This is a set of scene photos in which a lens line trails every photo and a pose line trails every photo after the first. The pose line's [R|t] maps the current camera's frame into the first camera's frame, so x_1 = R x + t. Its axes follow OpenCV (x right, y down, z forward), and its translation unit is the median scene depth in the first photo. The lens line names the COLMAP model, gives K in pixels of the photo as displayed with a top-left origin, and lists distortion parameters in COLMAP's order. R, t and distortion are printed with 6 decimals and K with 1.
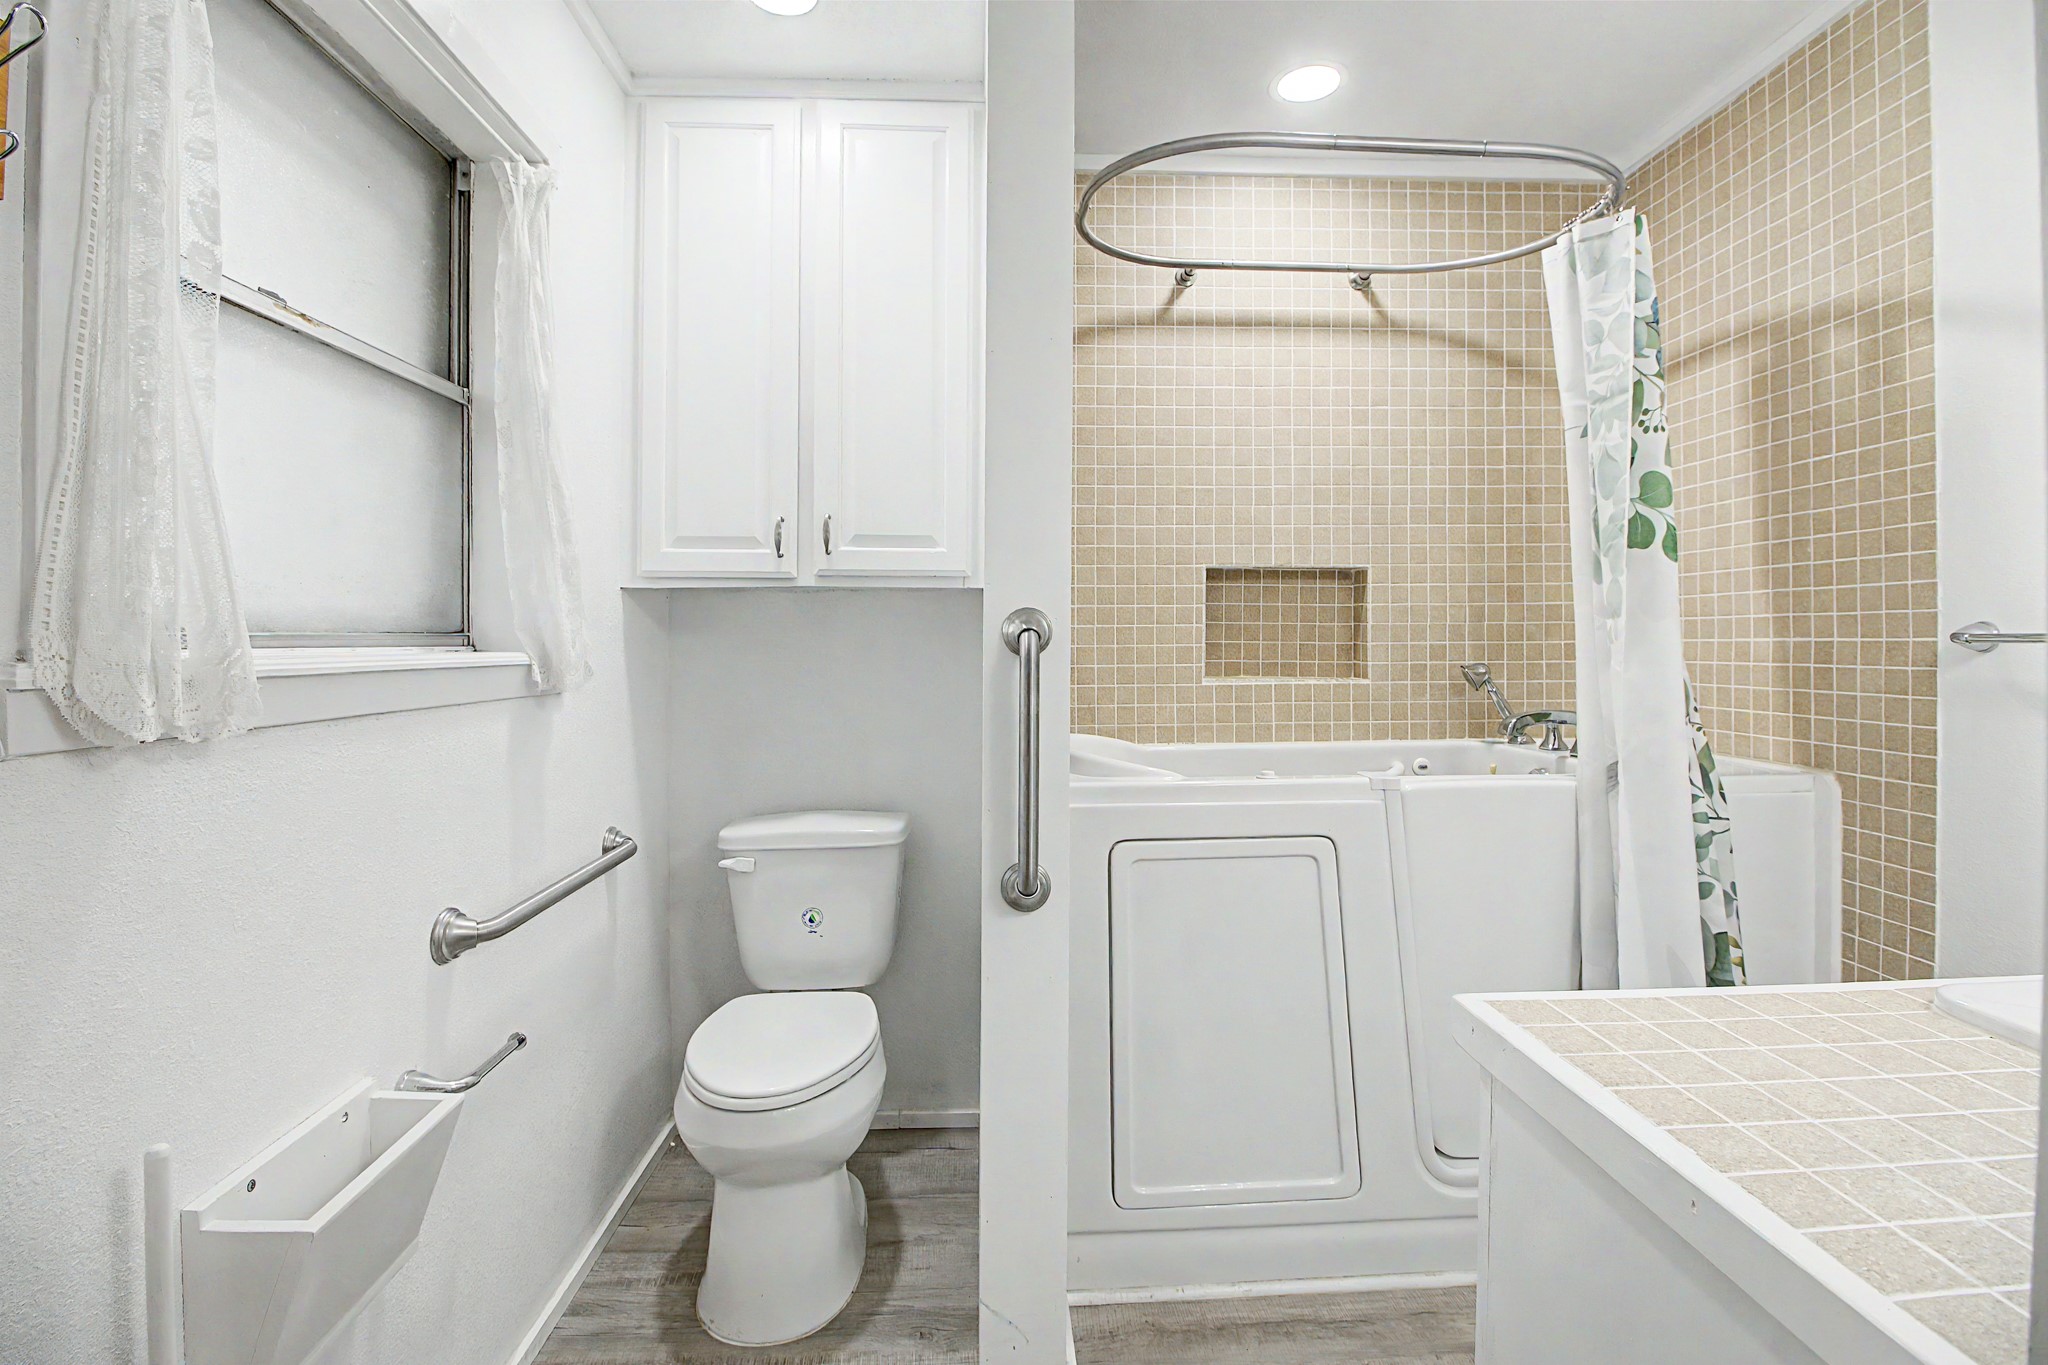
lens RADIAL K [[951.1, 0, 1026.9], [0, 951.1, 638.8], [0, 0, 1]] dist [-0.001500, -0.013516]
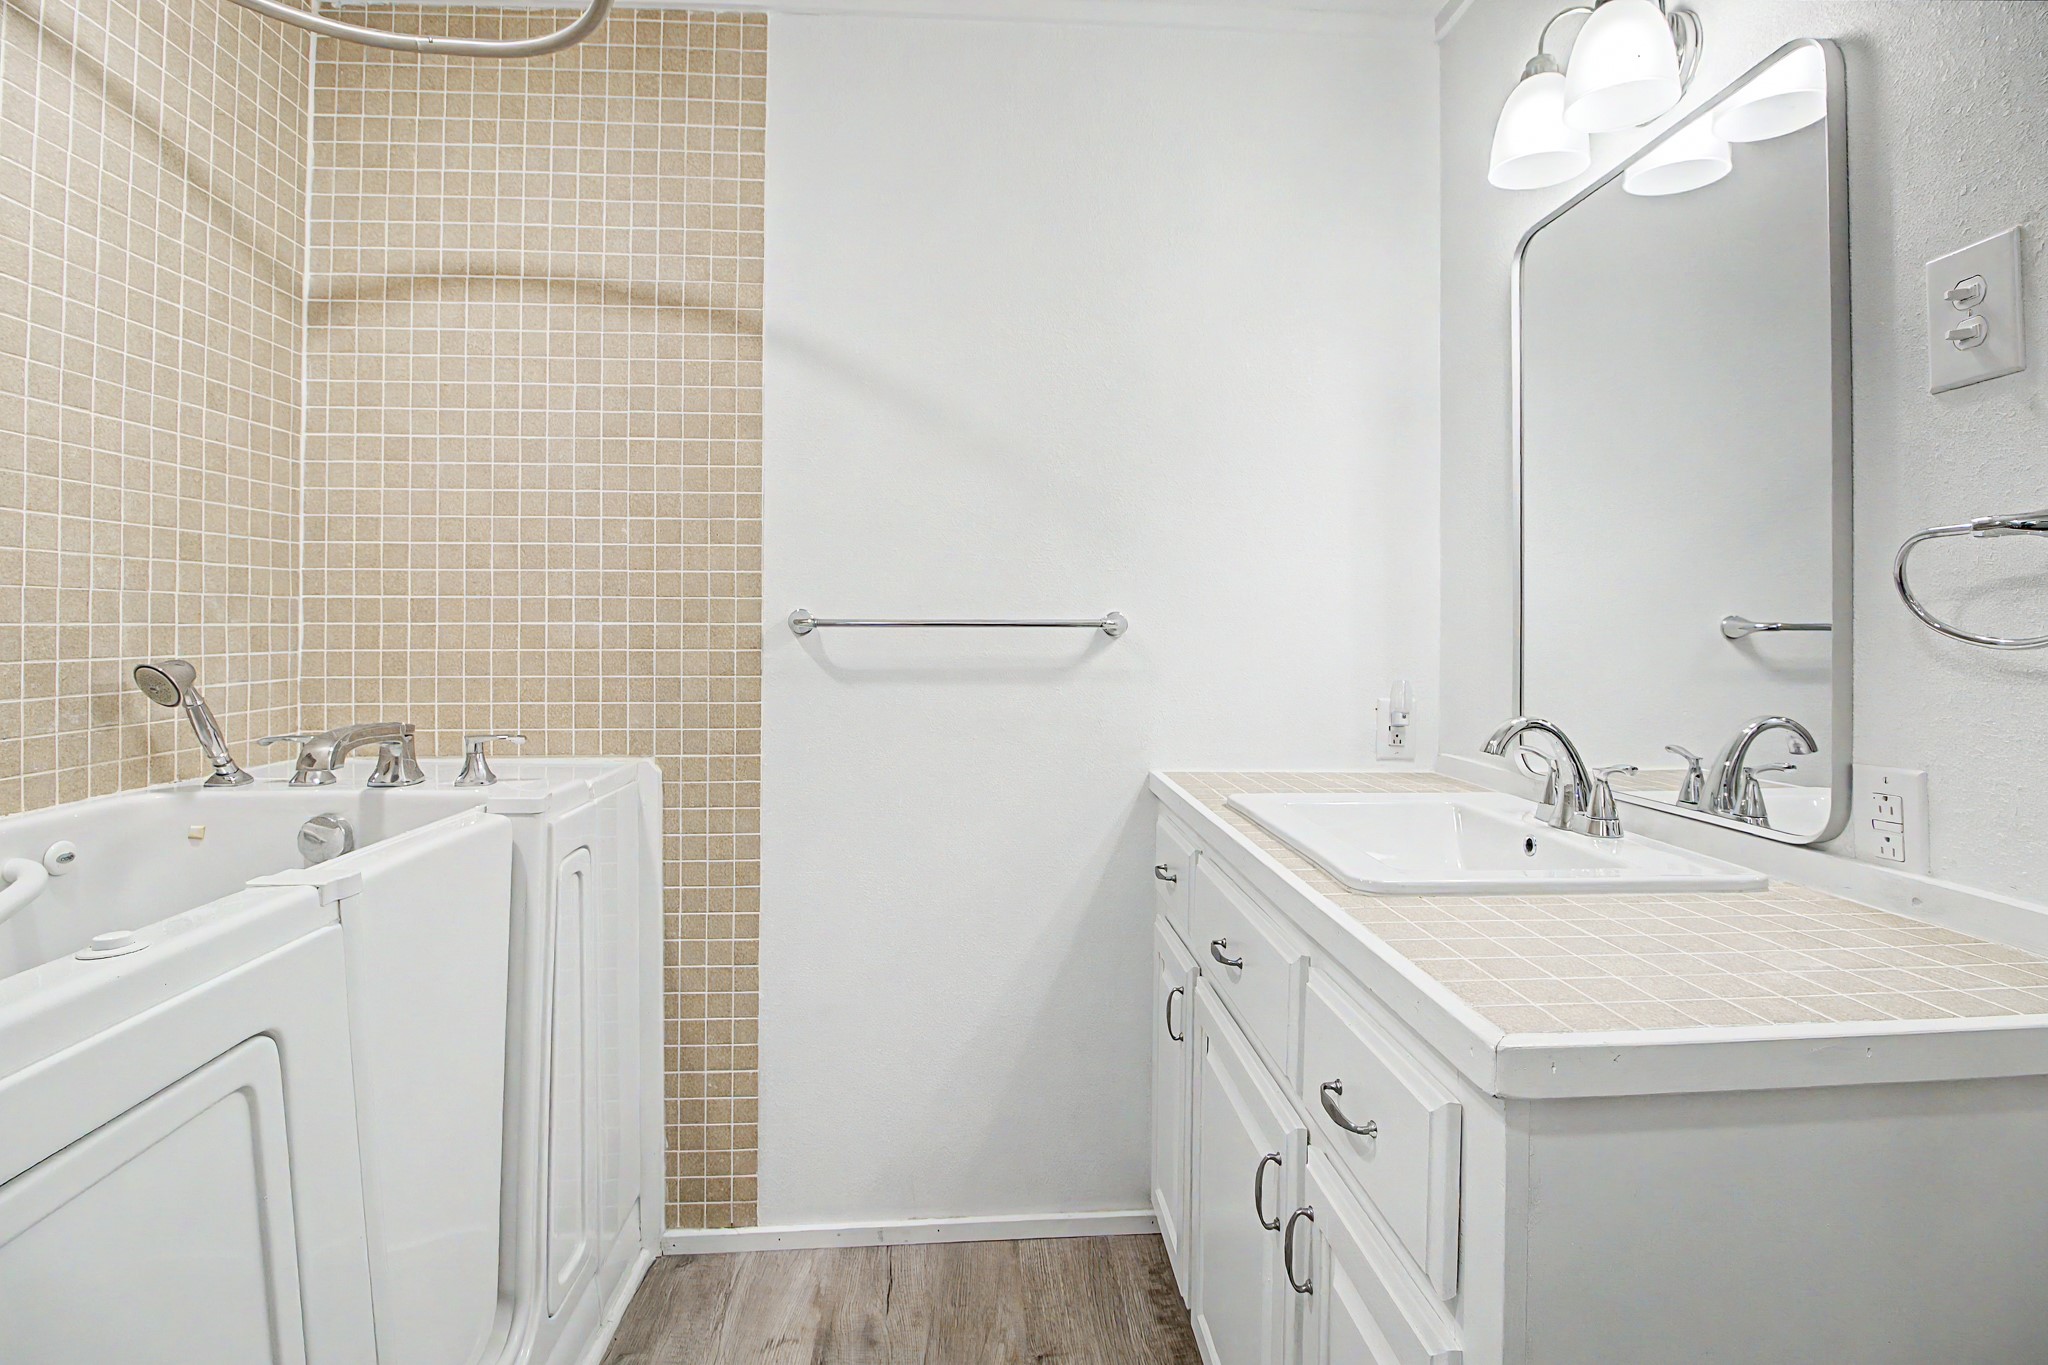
lens RADIAL K [[951.1, 0, 1026.9], [0, 951.1, 638.8], [0, 0, 1]] dist [-0.001500, -0.013516]
pose [[-0.025300, -0.005319, 0.999666, -0.160493], [-0.005046, 0.999974, 0.005193, 0.009256], [-0.999667, -0.004913, -0.025327, 0.628916]]
